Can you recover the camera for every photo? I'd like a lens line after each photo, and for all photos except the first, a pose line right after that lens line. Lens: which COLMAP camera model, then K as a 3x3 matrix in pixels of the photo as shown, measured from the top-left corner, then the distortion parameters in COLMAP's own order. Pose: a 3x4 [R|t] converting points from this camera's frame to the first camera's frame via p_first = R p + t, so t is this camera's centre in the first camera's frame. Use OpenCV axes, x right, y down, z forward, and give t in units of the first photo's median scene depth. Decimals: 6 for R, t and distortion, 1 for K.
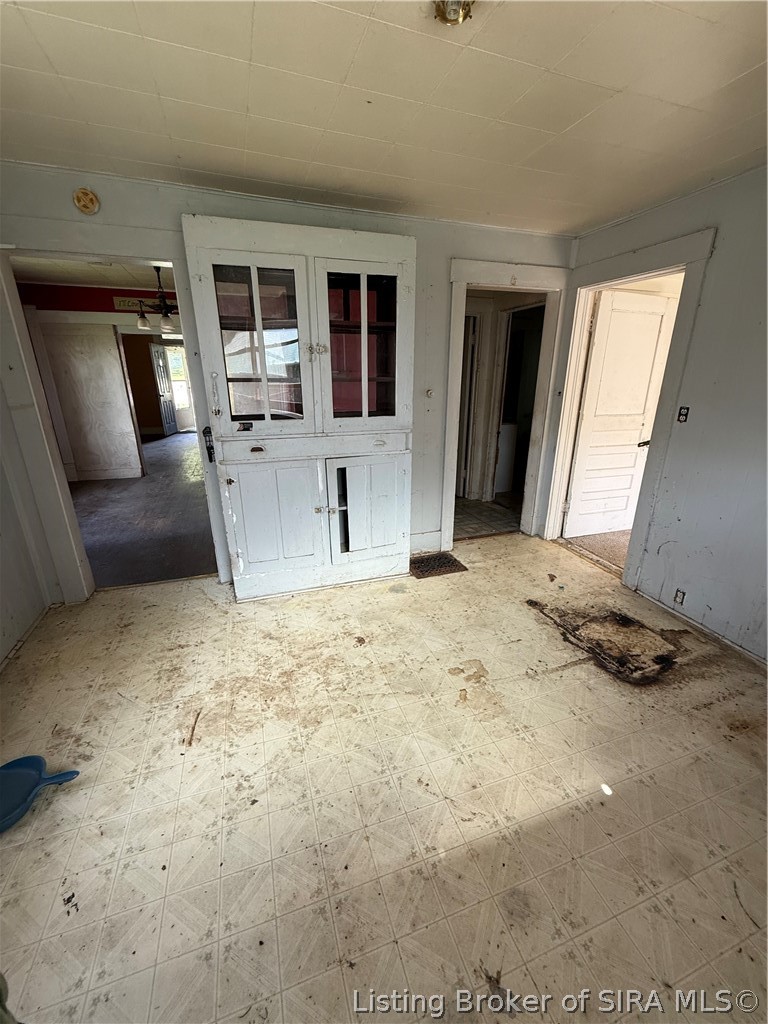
lens RADIAL K [[409.0, 0, 383.9], [0, 409.0, 511.0], [0, 0, 1]] dist [0.002417, 0.000493]
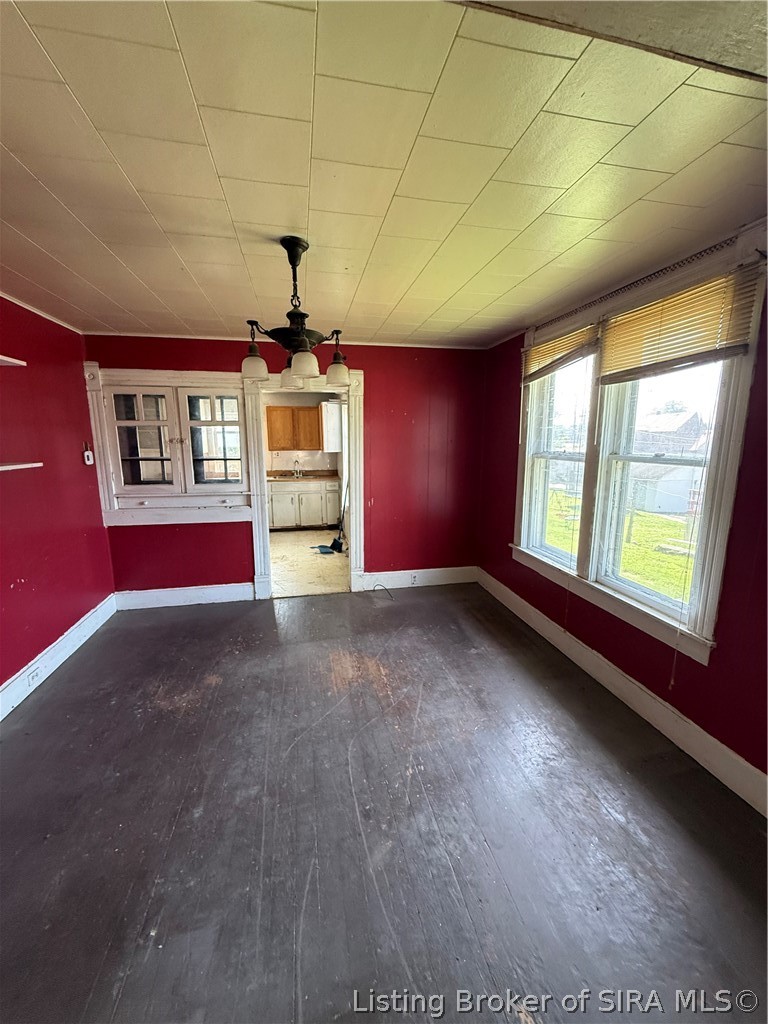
lens RADIAL K [[409.0, 0, 385.2], [0, 409.0, 510.0], [0, 0, 1]] dist [0.002417, 0.000493]
pose [[-0.991953, -0.022432, 0.124602, -1.427879], [0.040019, 0.878164, 0.476683, -1.106212], [-0.120113, 0.477834, -0.870200, 3.045097]]
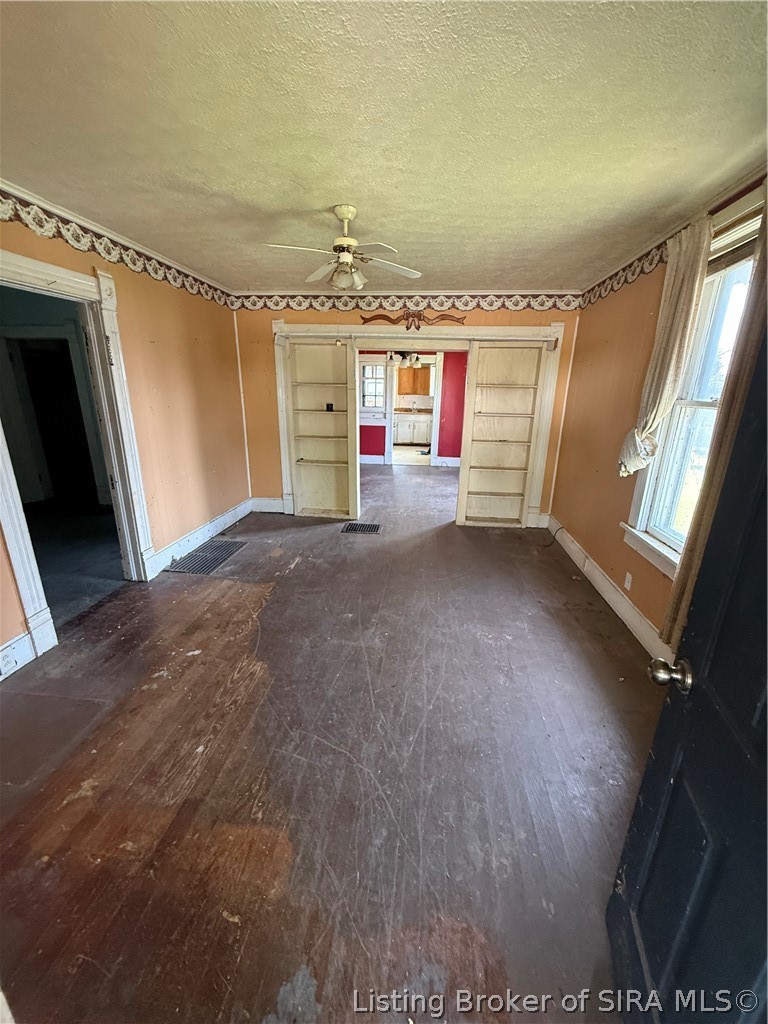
lens RADIAL K [[409.0, 0, 388.1], [0, 409.0, 513.1], [0, 0, 1]] dist [0.002417, 0.000493]
pose [[-0.905372, -0.145290, 0.398989, -2.363368], [0.112523, 0.823954, 0.555372, -1.732615], [-0.409438, 0.547714, -0.729637, 4.957474]]
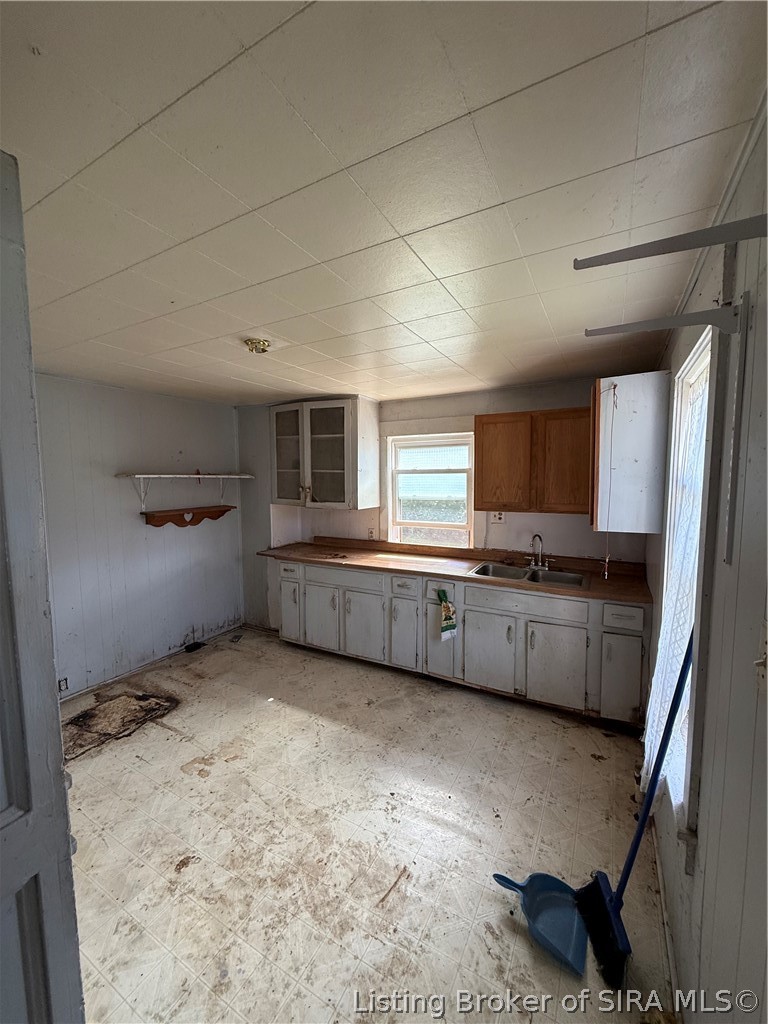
lens RADIAL K [[409.0, 0, 383.5], [0, 409.0, 512.3], [0, 0, 1]] dist [0.002417, 0.000493]
pose [[-0.667008, -0.064720, 0.742235, -0.962368], [0.243434, 0.922612, 0.299210, -0.489812], [-0.704160, 0.380260, -0.599634, 1.104327]]
